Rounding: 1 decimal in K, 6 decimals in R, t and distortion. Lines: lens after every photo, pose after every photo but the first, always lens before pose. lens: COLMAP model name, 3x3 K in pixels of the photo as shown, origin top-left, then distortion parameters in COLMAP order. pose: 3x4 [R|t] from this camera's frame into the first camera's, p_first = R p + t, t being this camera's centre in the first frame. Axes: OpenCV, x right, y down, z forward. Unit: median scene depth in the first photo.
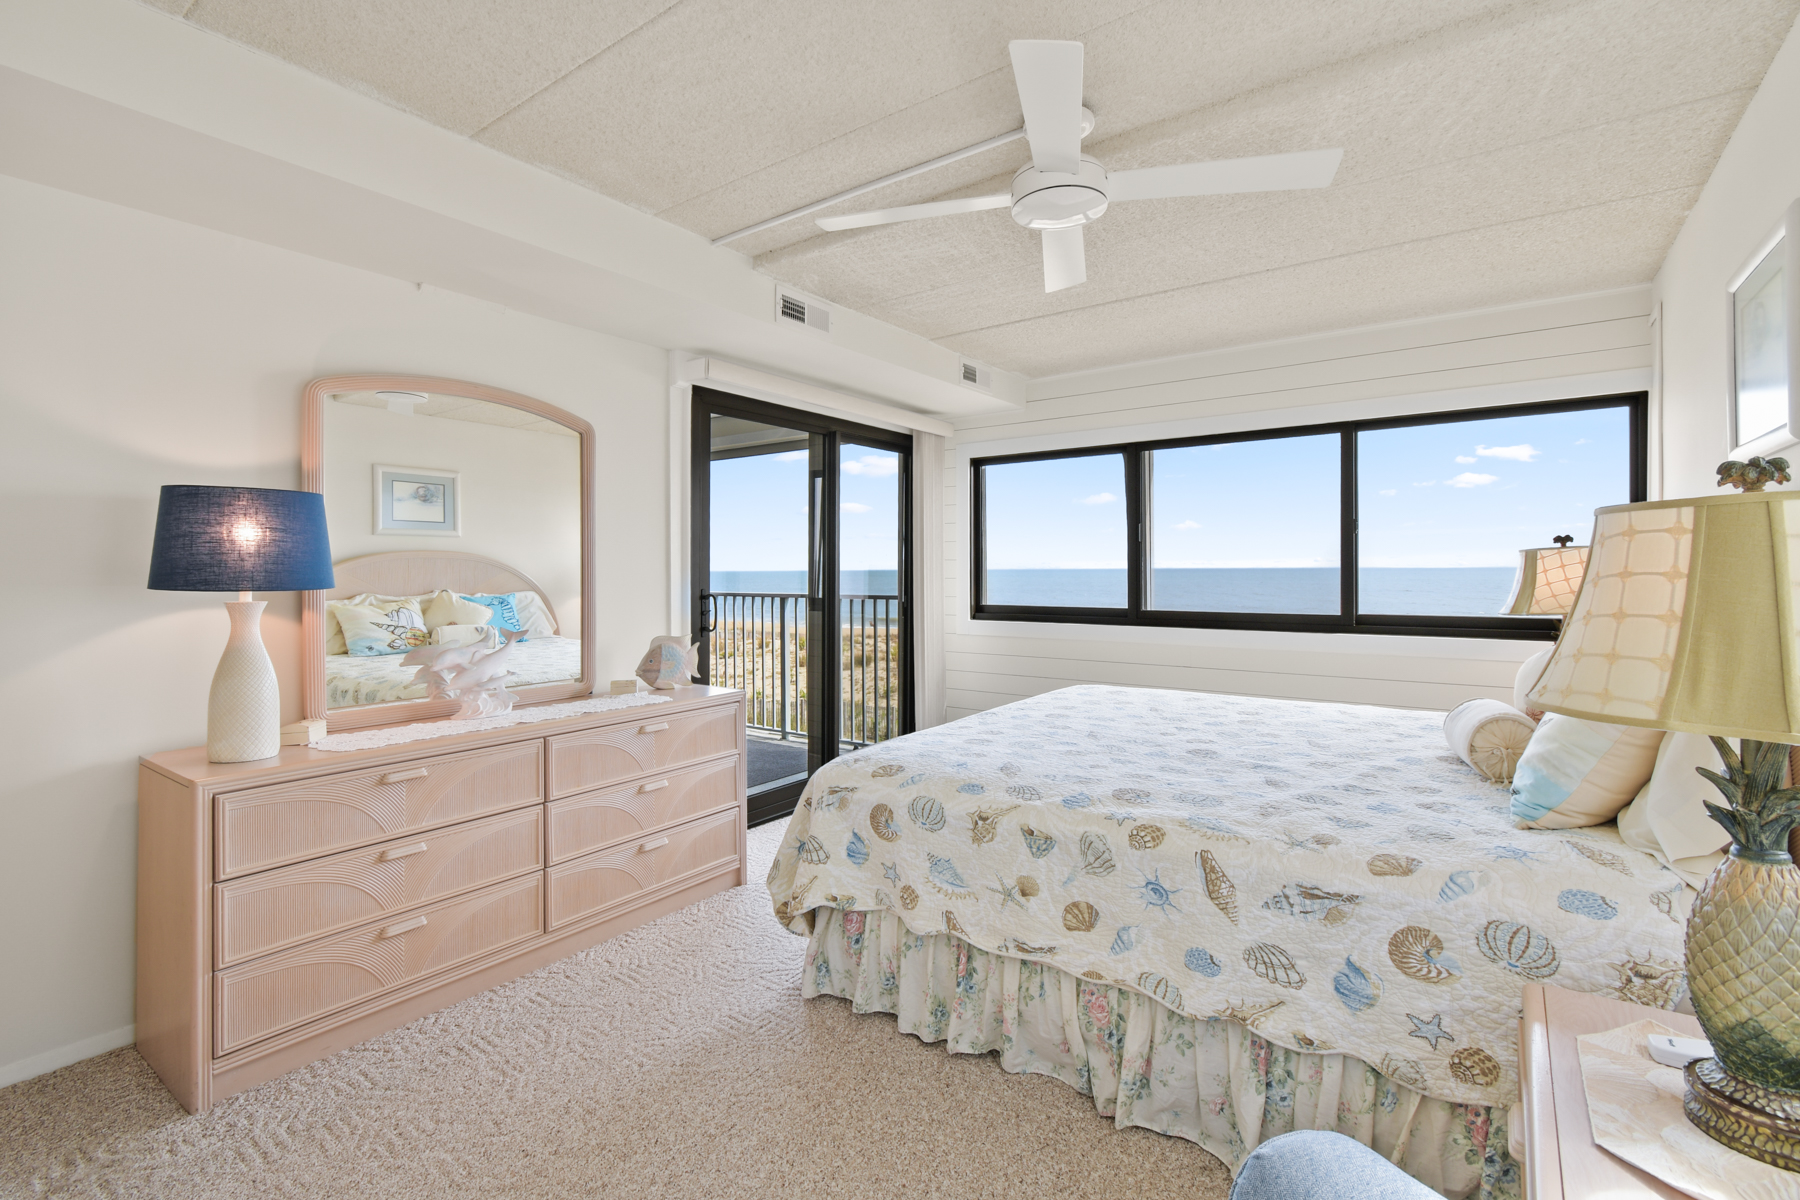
lens RADIAL K [[813.4, 0, 879.0], [0, 813.4, 578.5], [0, 0, 1]] dist [0.004914, -0.002846]
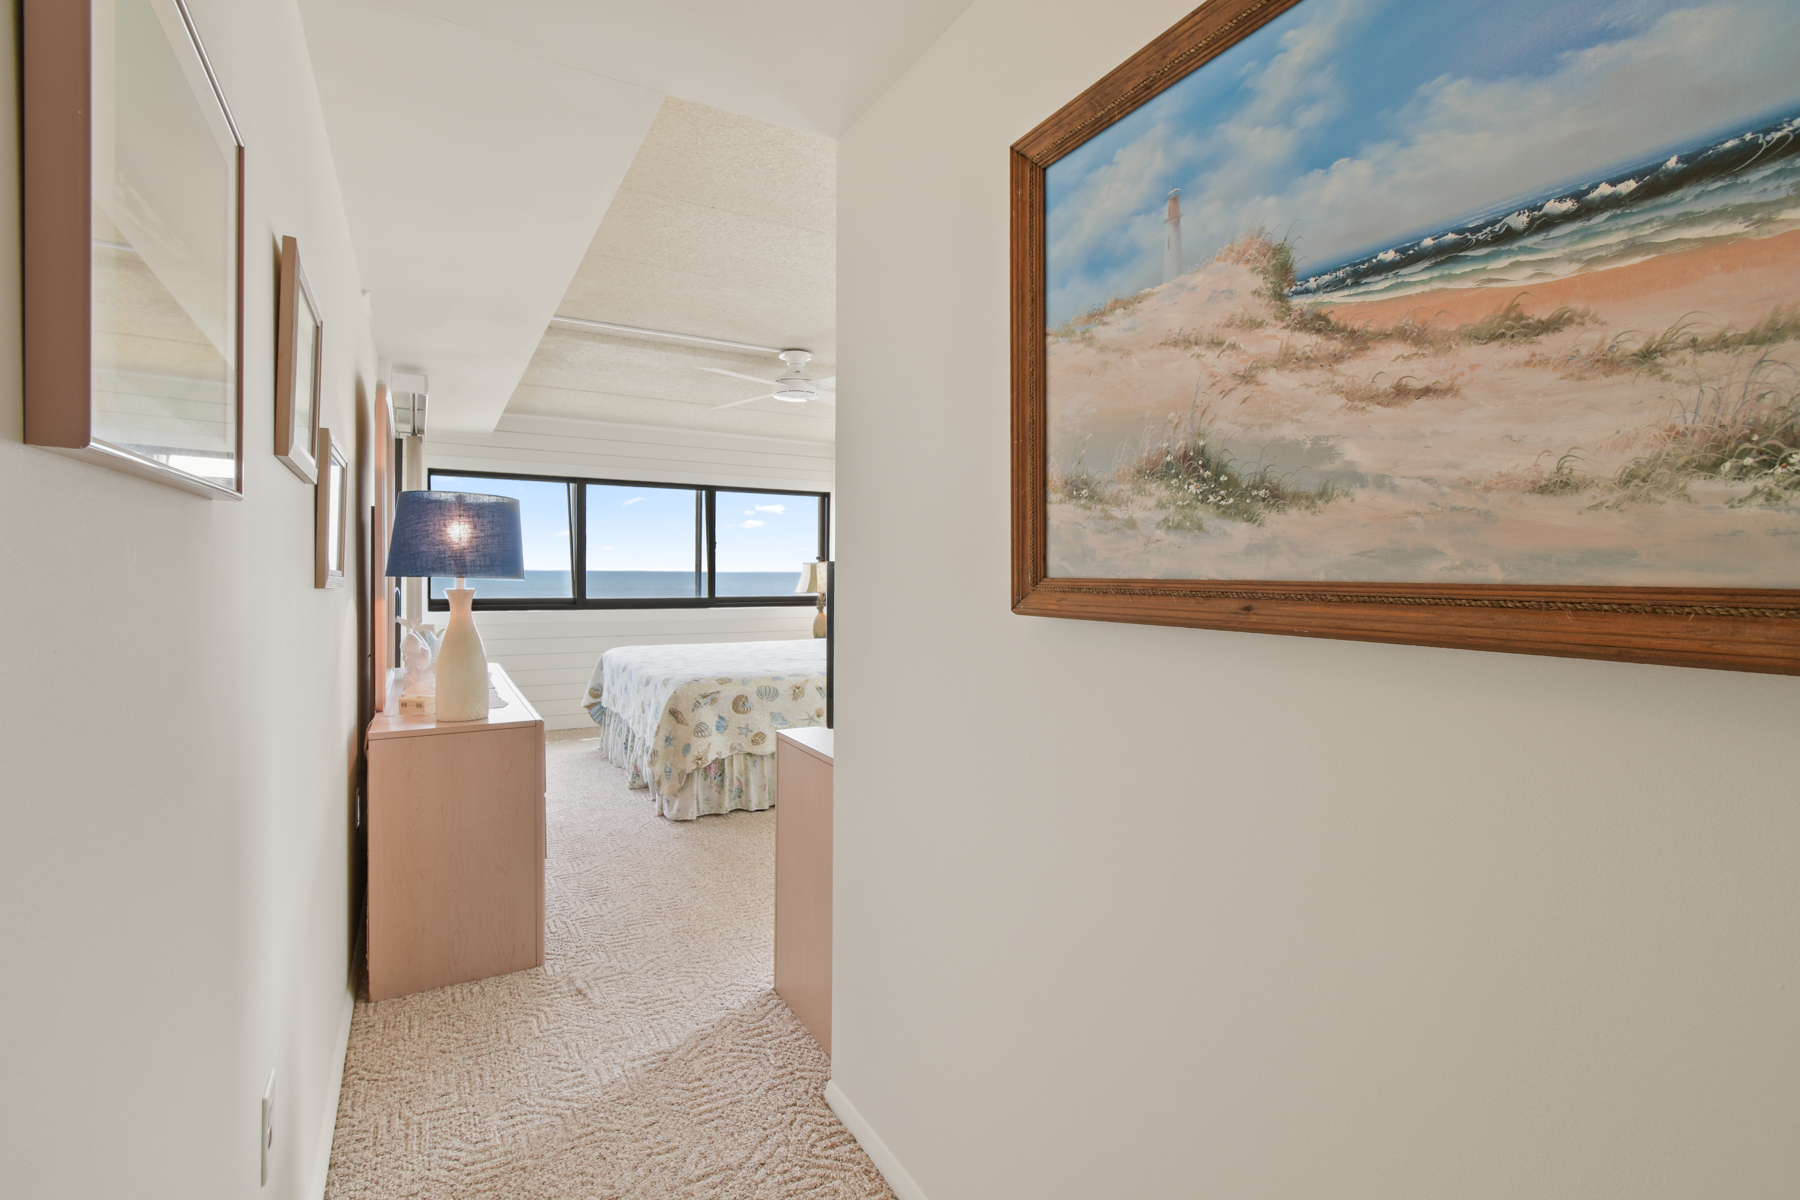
lens RADIAL K [[813.4, 0, 884.4], [0, 813.4, 589.3], [0, 0, 1]] dist [0.004914, -0.002846]
pose [[0.412692, -0.008823, 0.910828, -1.698727], [-0.000886, 0.999949, 0.010087, 0.018036], [-0.910870, -0.004970, 0.412663, -0.074121]]
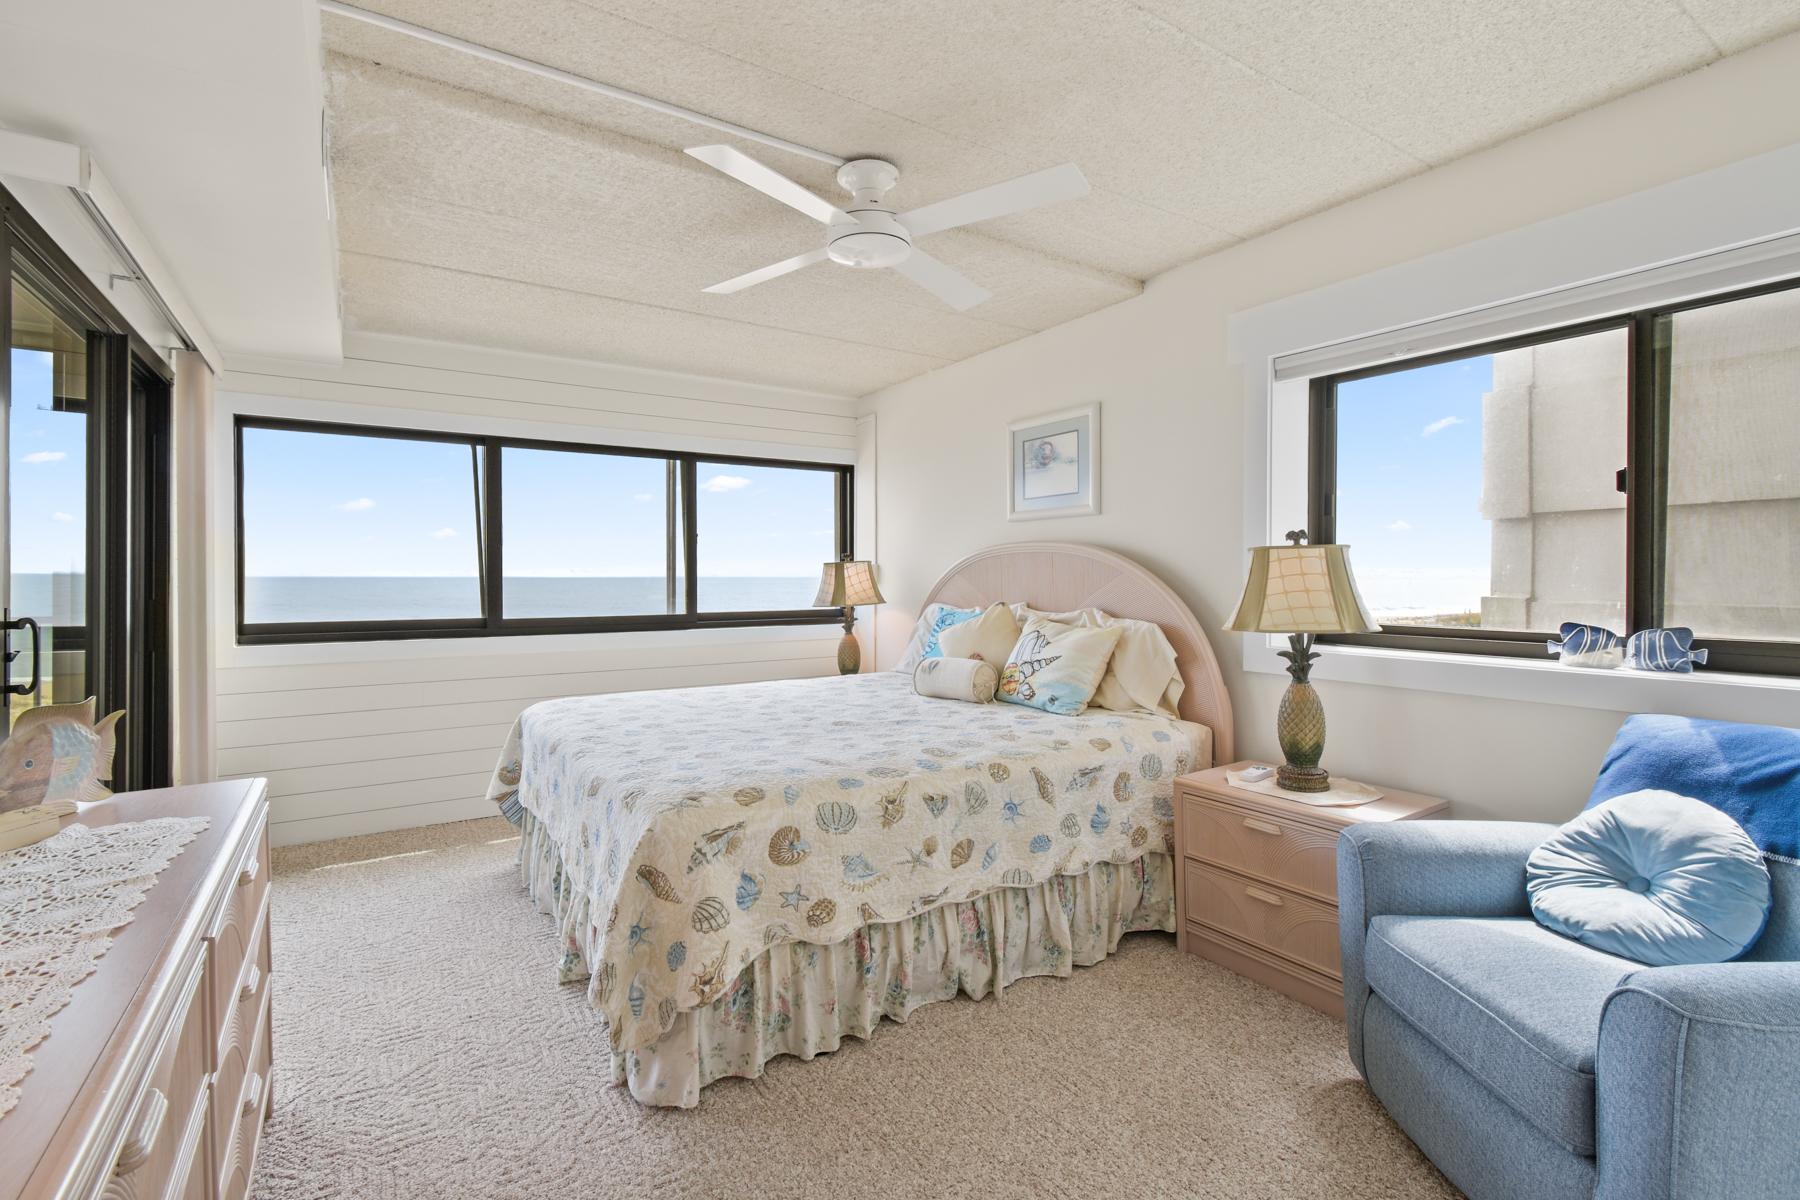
lens RADIAL K [[813.4, 0, 890.4], [0, 813.4, 585.8], [0, 0, 1]] dist [0.004914, -0.002846]
pose [[0.359518, -0.005385, 0.933123, -0.880124], [0.008832, 0.999958, 0.002368, 0.005391], [-0.933096, 0.007390, 0.359550, 0.610328]]
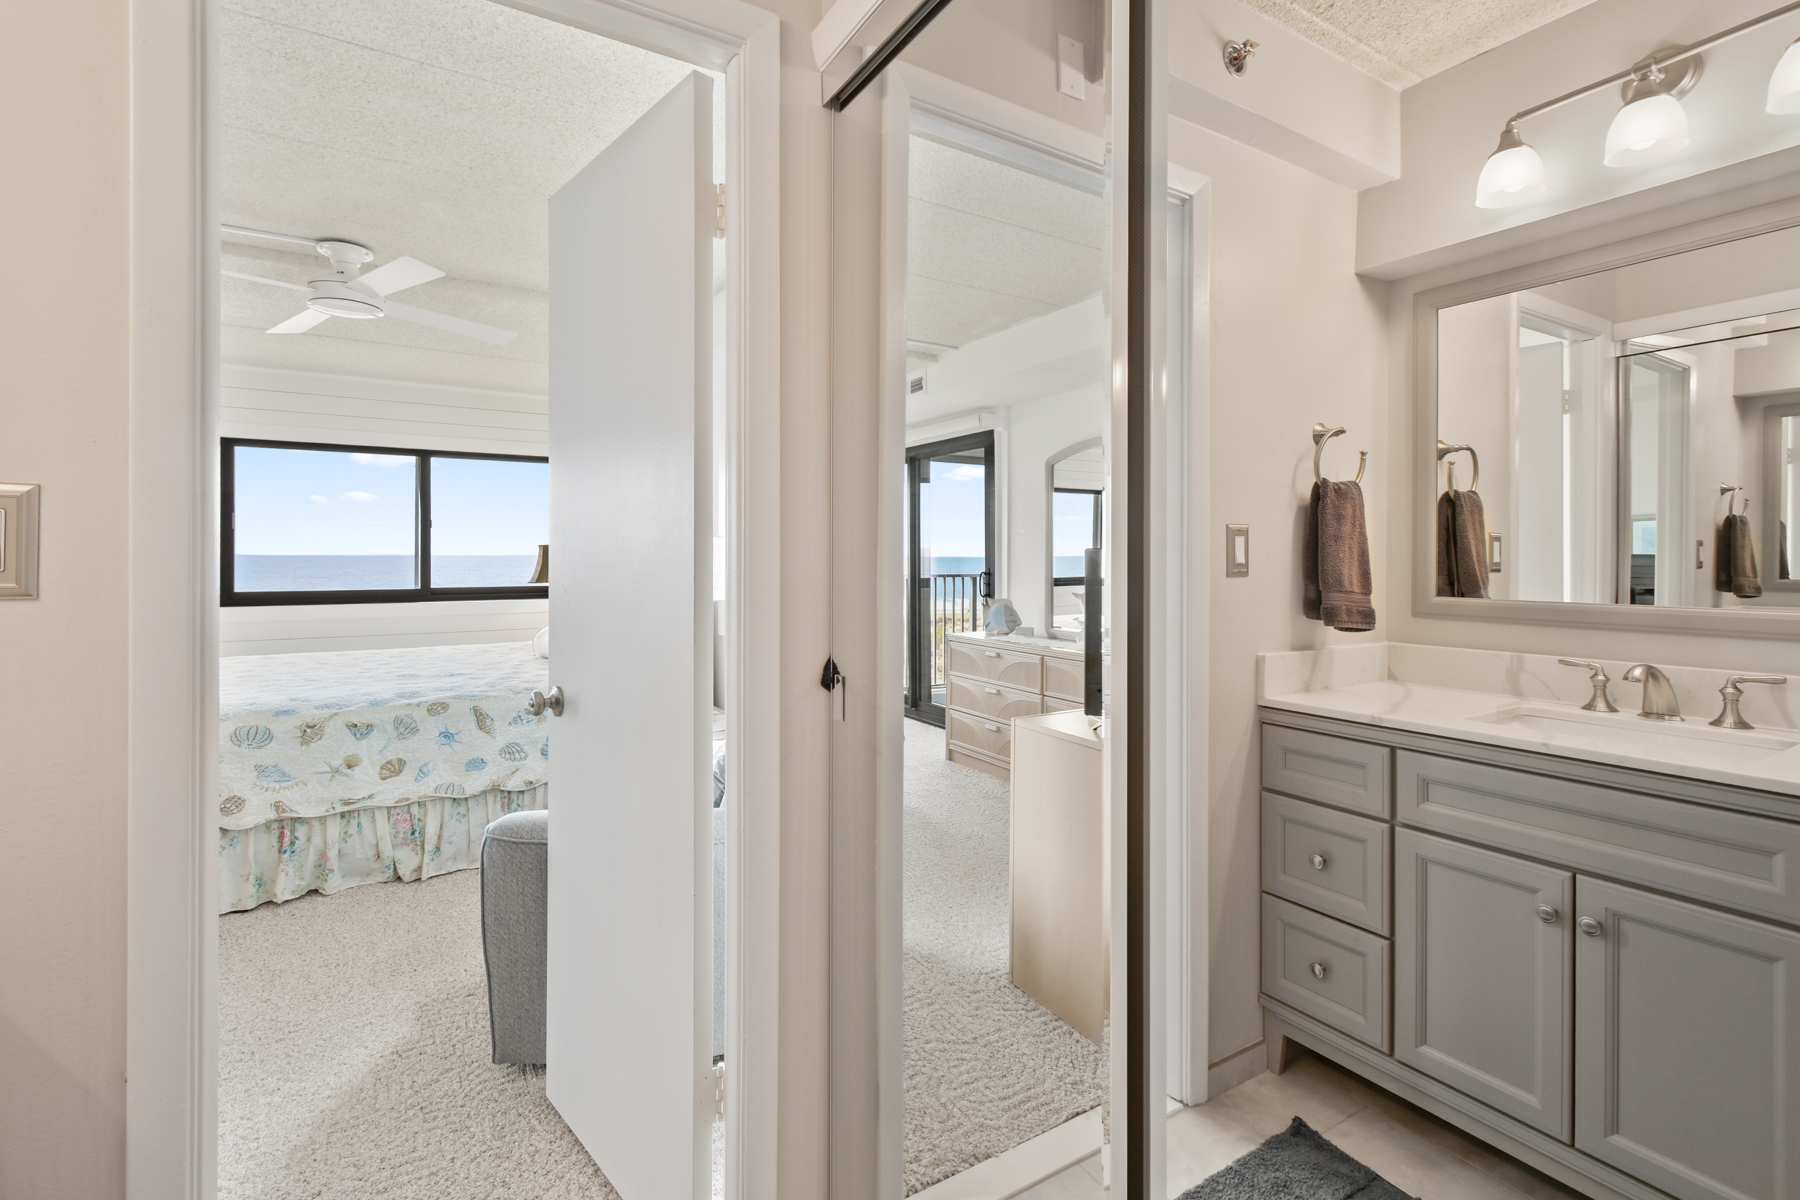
lens RADIAL K [[813.4, 0, 897.1], [0, 813.4, 555.9], [0, 0, 1]] dist [0.004914, -0.002846]
pose [[0.365105, 0.007753, 0.930934, -0.839866], [0.004109, 0.999942, -0.009939, 0.011076], [-0.930957, 0.007454, 0.365052, -0.496734]]
